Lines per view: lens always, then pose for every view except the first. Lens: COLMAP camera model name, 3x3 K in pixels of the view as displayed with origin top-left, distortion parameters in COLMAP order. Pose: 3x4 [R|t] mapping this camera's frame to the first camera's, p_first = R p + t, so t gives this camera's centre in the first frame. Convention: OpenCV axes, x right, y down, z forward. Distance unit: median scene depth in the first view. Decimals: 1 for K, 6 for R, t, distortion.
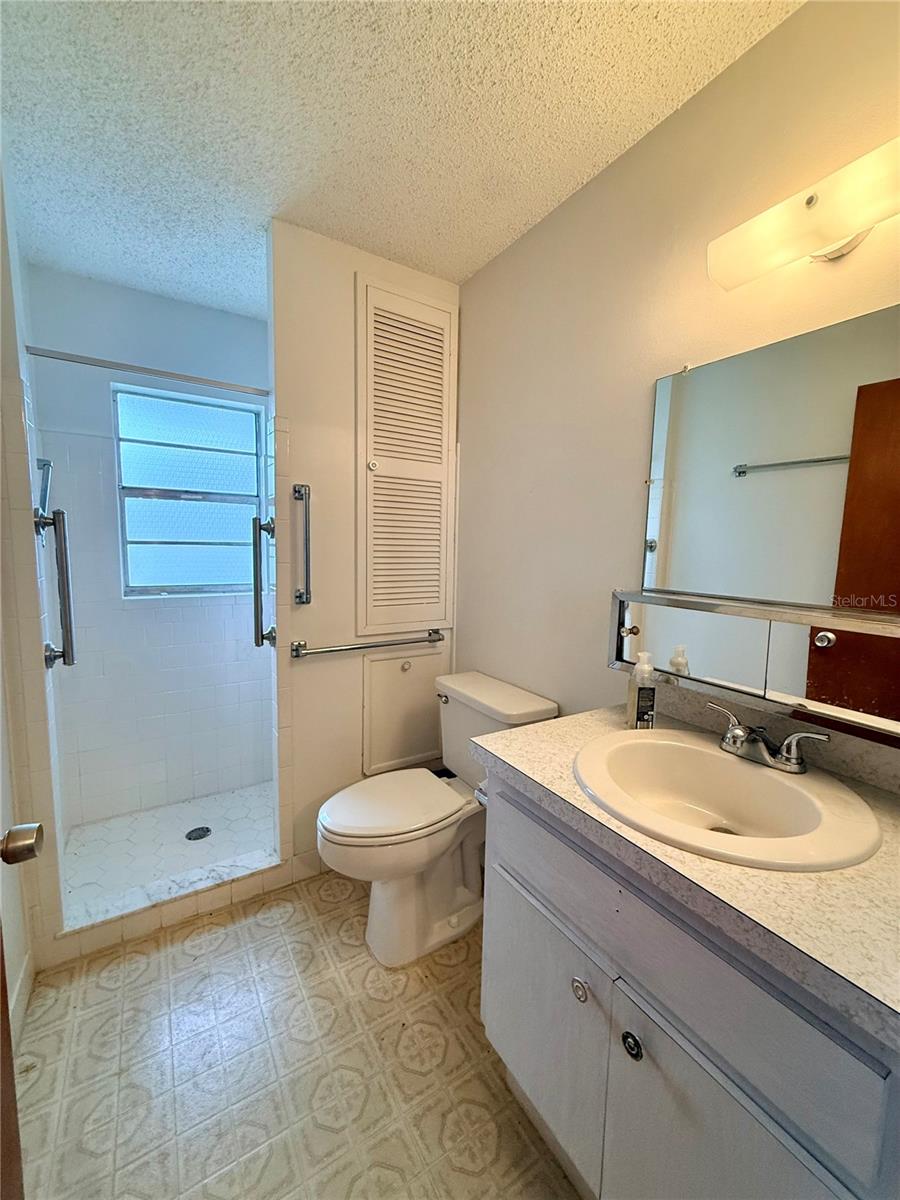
lens RADIAL K [[478.6, 0, 449.7], [0, 478.6, 600.8], [0, 0, 1]] dist [-0.001973, 0.000548]
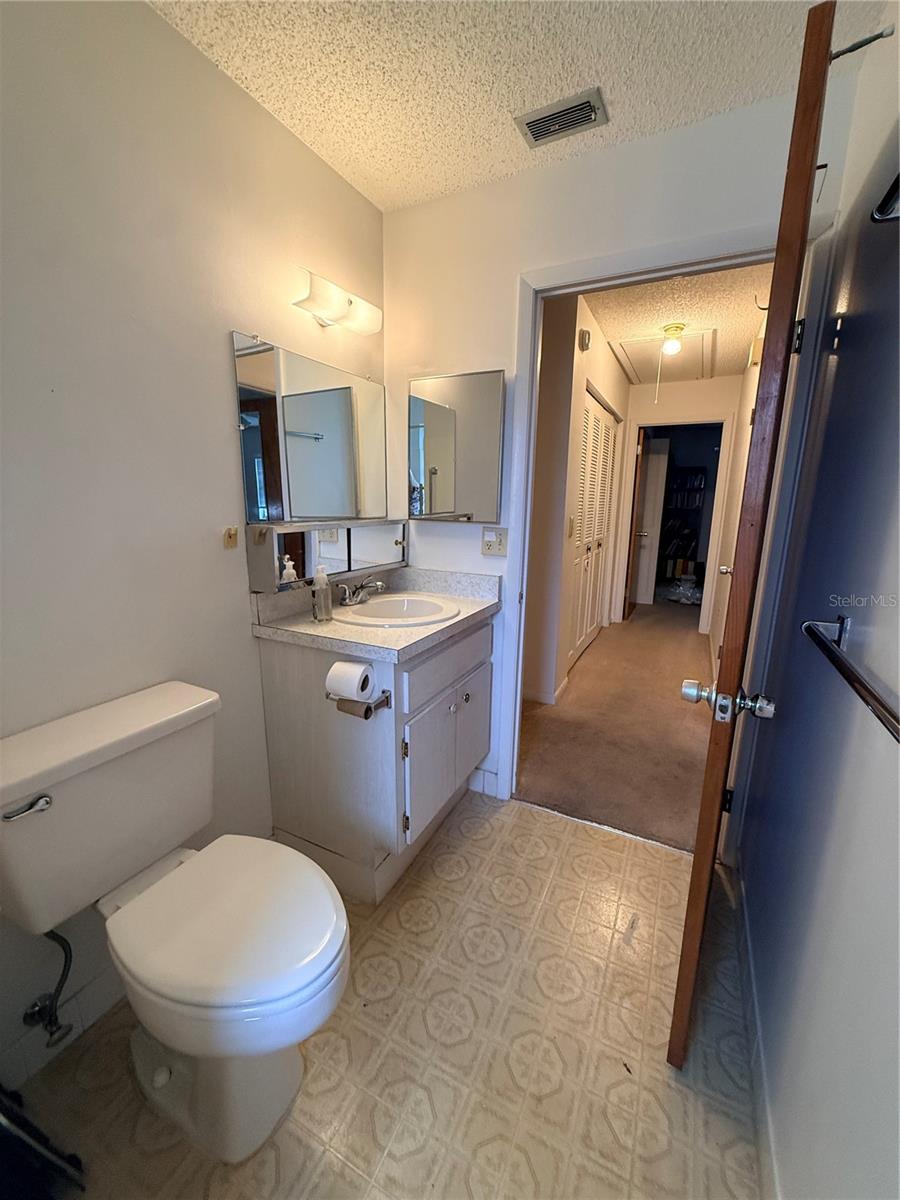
lens RADIAL K [[478.6, 0, 444.4], [0, 478.6, 603.1], [0, 0, 1]] dist [-0.001973, 0.000548]
pose [[-0.514635, -0.204360, 0.832699, -0.939867], [0.072009, 0.957447, 0.279480, -0.148277], [-0.854380, 0.203792, -0.478020, 1.355223]]
